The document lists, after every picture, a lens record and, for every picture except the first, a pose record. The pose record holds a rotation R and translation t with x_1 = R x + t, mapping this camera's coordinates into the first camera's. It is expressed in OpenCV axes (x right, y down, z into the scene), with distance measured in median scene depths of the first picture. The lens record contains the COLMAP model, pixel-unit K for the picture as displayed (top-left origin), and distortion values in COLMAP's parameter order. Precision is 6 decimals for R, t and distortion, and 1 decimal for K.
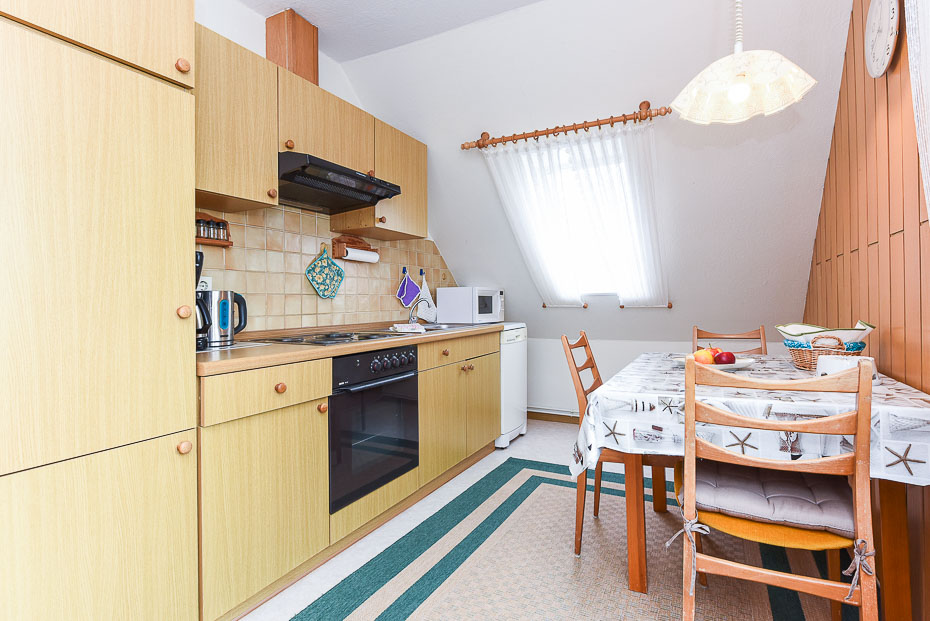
lens RADIAL K [[467.9, 0, 470.4], [0, 467.9, 299.7], [0, 0, 1]] dist [0.001252, -0.000054]
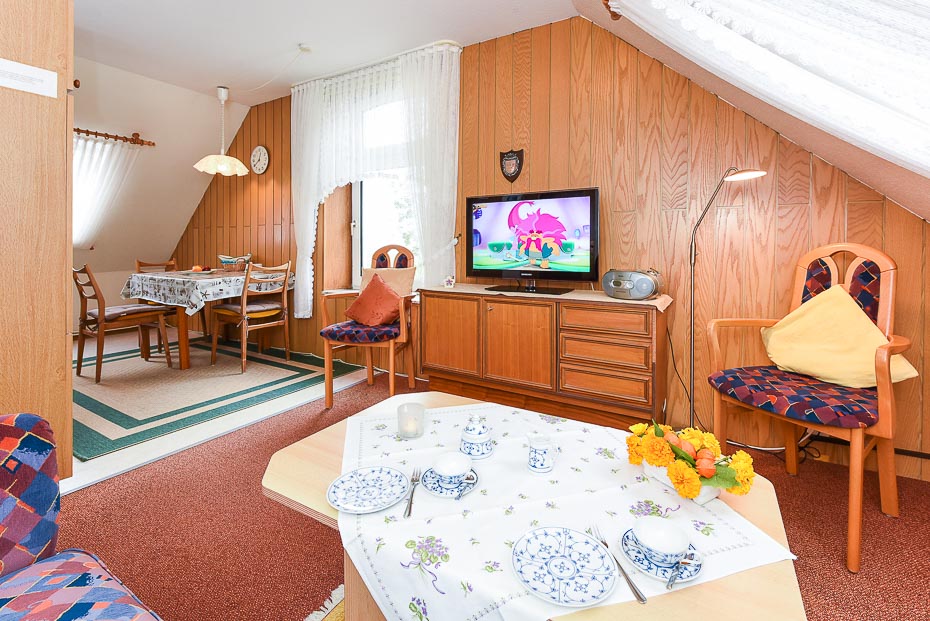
lens RADIAL K [[414.8, 0, 480.5], [0, 414.8, 250.1], [0, 0, 1]] dist [0.000509, 0.000008]
pose [[0.036792, 0.003488, 0.999317, -1.099826], [-0.012793, 0.999914, -0.003019, 0.009883], [-0.999241, -0.012673, 0.036833, -0.355501]]
